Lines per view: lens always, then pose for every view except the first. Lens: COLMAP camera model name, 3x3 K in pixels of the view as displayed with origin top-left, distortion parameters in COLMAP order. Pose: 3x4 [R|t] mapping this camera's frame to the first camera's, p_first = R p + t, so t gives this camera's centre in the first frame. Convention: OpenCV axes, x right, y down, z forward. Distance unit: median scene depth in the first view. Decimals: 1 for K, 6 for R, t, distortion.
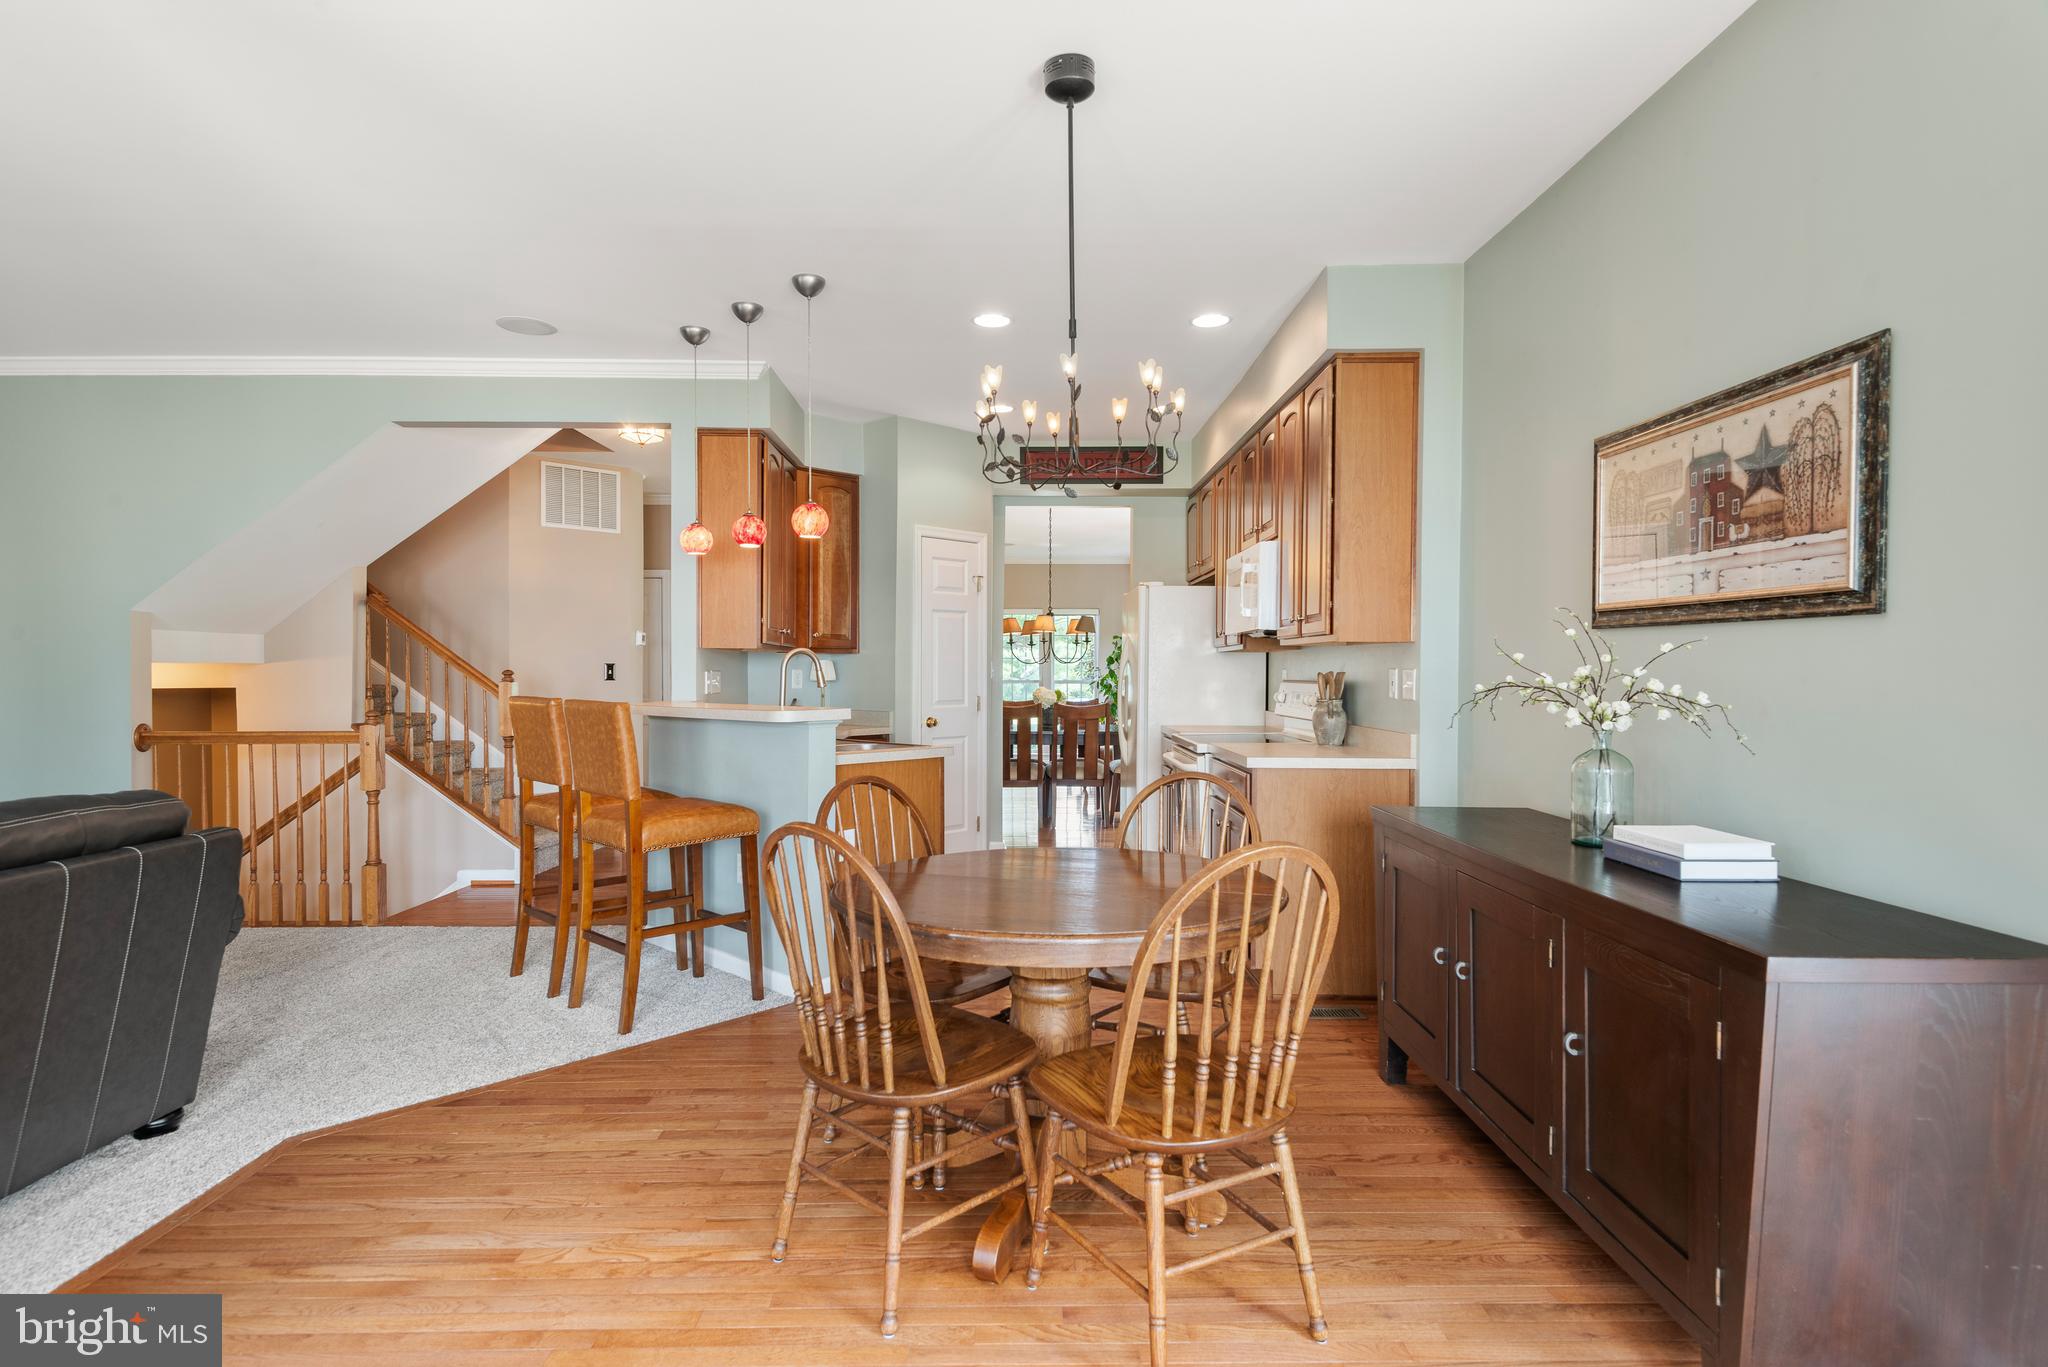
lens RADIAL K [[1040.8, 0, 1017.5], [0, 1040.8, 639.3], [0, 0, 1]] dist [0.067654, -0.061277]
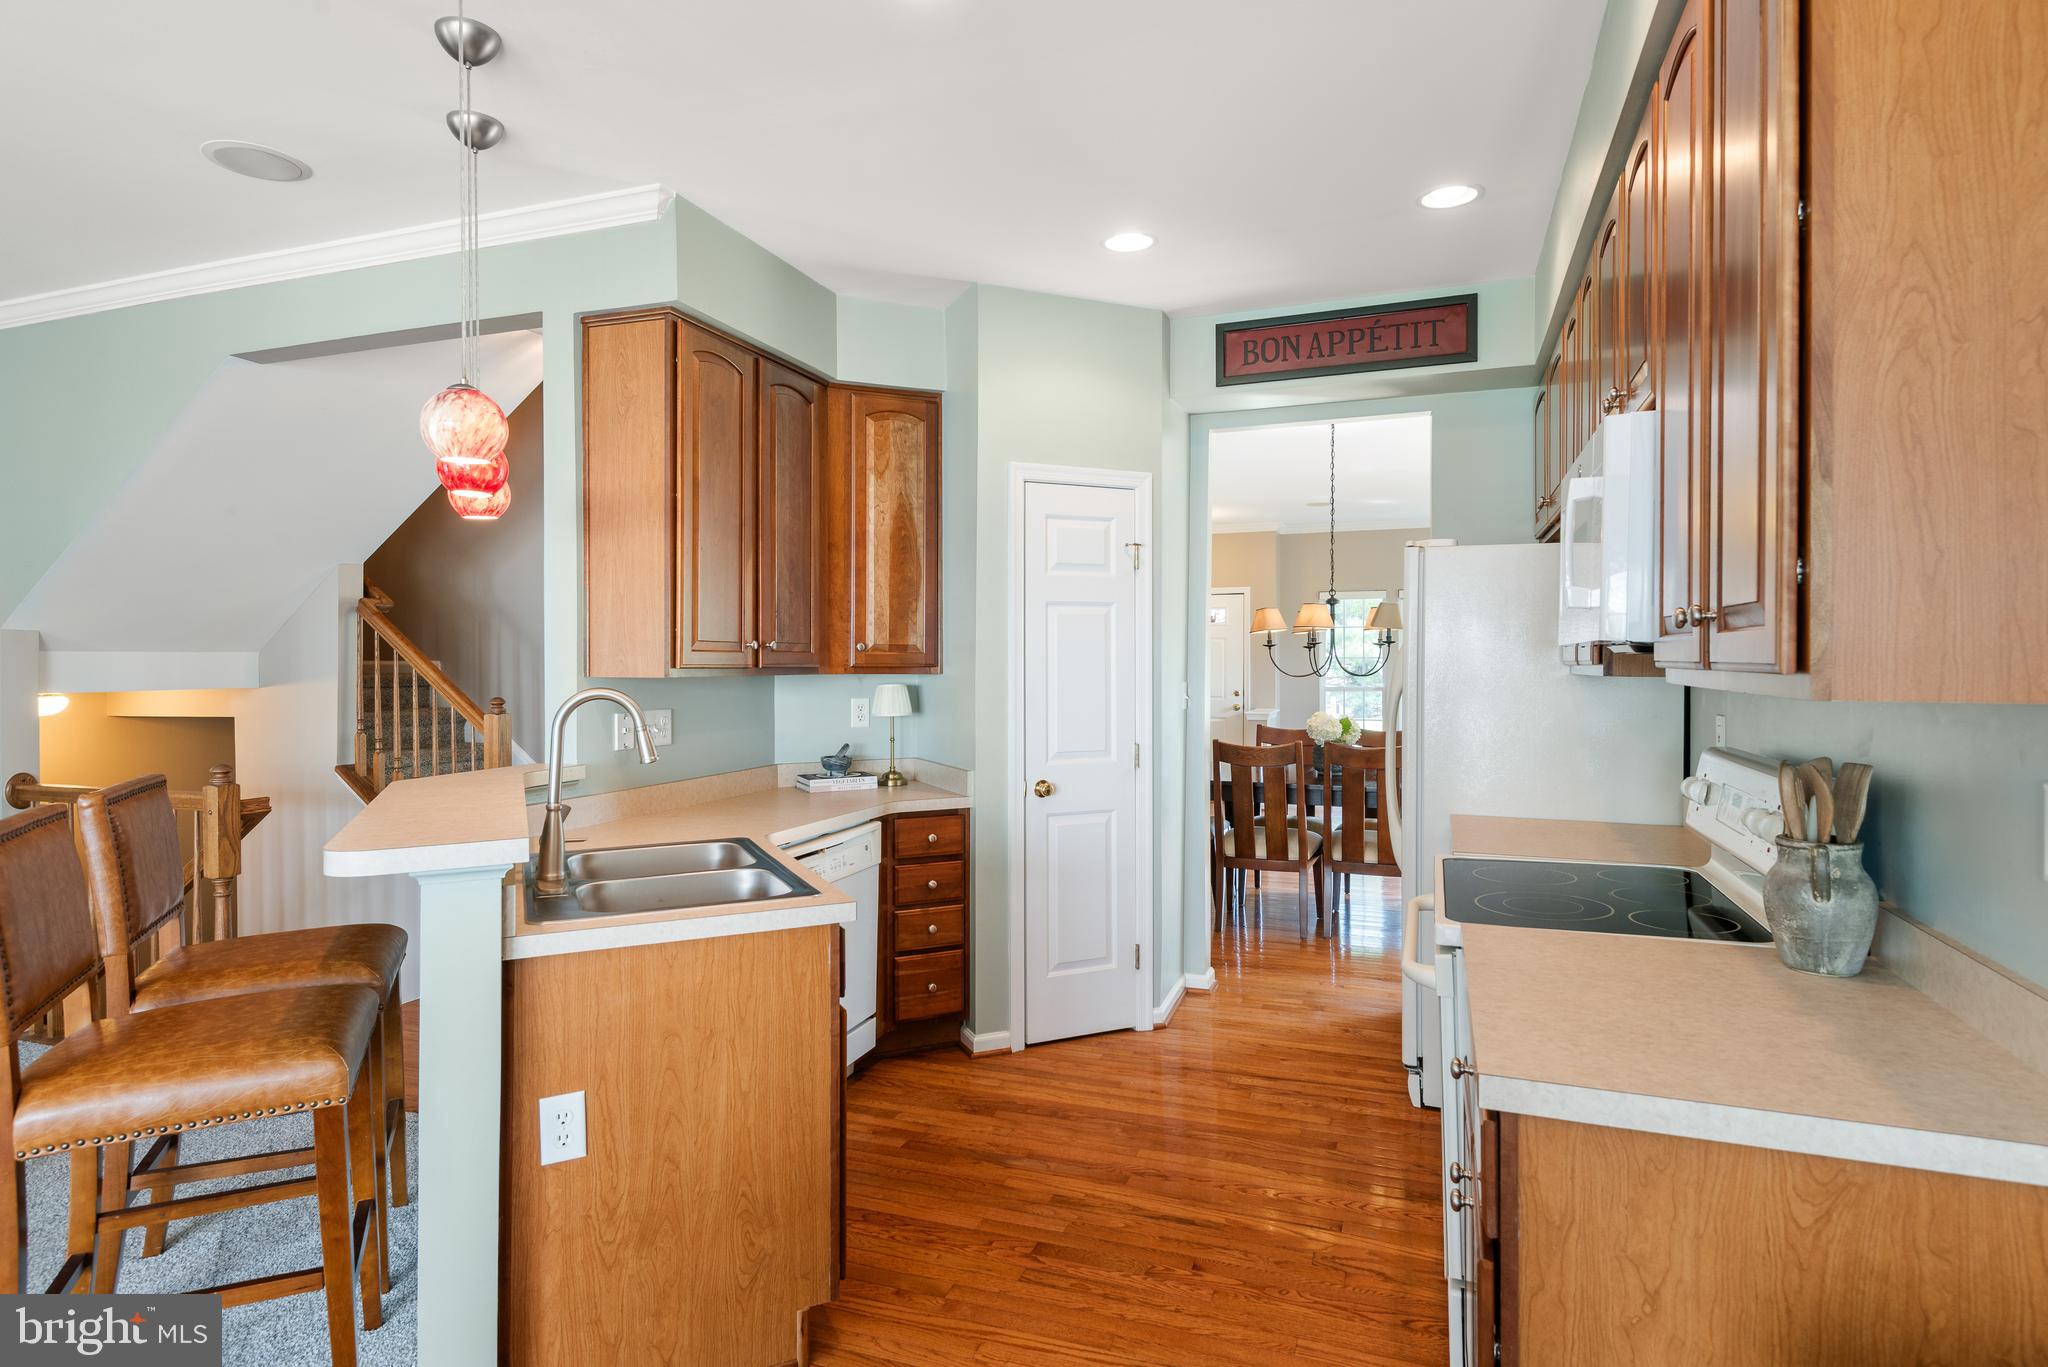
lens RADIAL K [[1094.9, 0, 1023.6], [0, 1094.9, 643.5], [0, 0, 1]] dist [0.052288, -0.020798]
pose [[0.935063, -0.009755, -0.354348, 0.146658], [0.015556, 0.999787, 0.013527, -0.014716], [0.354141, -0.018161, 0.935016, 0.446226]]
